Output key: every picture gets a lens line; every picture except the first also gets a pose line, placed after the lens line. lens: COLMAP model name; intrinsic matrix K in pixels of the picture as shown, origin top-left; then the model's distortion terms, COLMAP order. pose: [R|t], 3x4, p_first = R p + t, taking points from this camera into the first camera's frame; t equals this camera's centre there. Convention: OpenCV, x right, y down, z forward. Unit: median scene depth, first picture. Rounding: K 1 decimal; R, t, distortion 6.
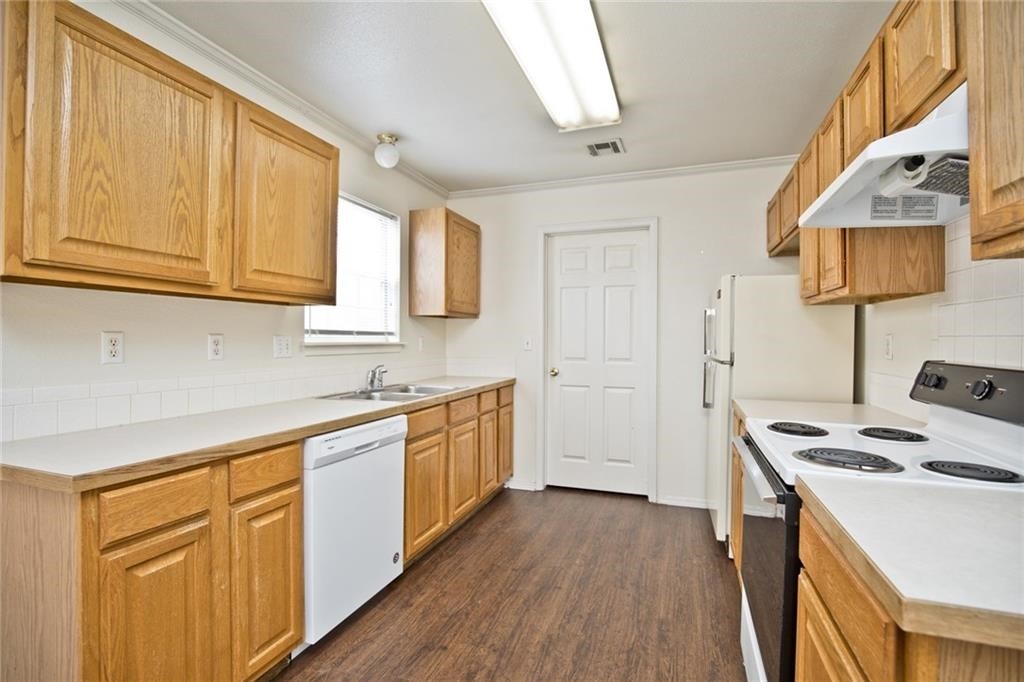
lens RADIAL K [[473.1, 0, 515.0], [0, 473.1, 336.2], [0, 0, 1]] dist [-0.028854, 0.000018]
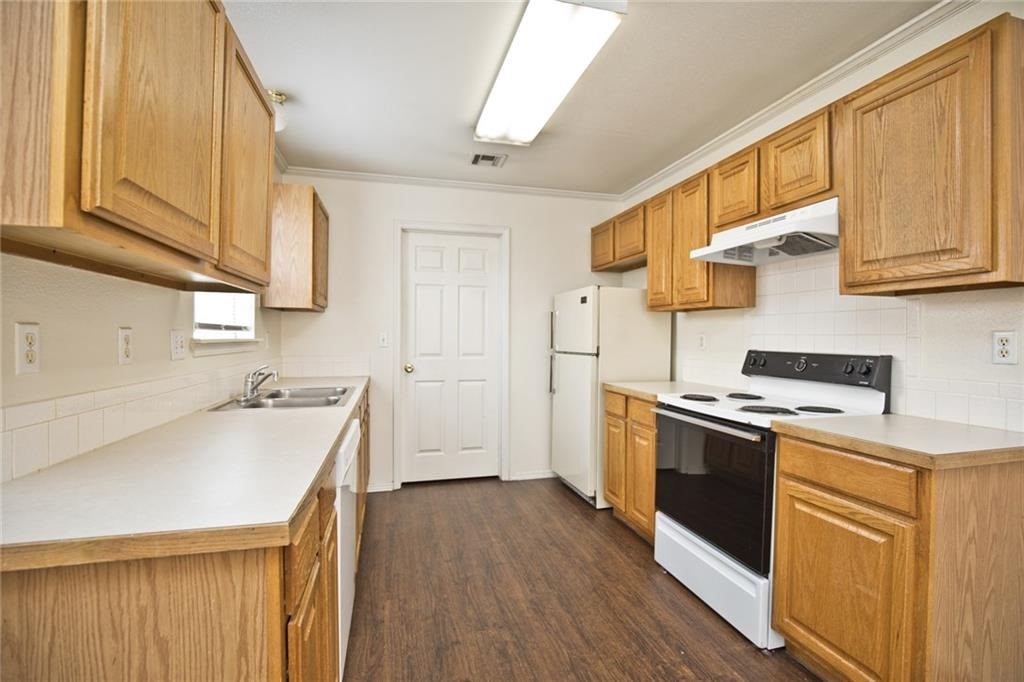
lens RADIAL K [[473.1, 0, 523.3], [0, 473.1, 334.8], [0, 0, 1]] dist [-0.028854, 0.000018]
pose [[0.820786, 0.002824, 0.571228, -0.352220], [-0.005912, 0.999976, 0.003552, -0.000221], [-0.571205, -0.006293, 0.820783, 0.055140]]
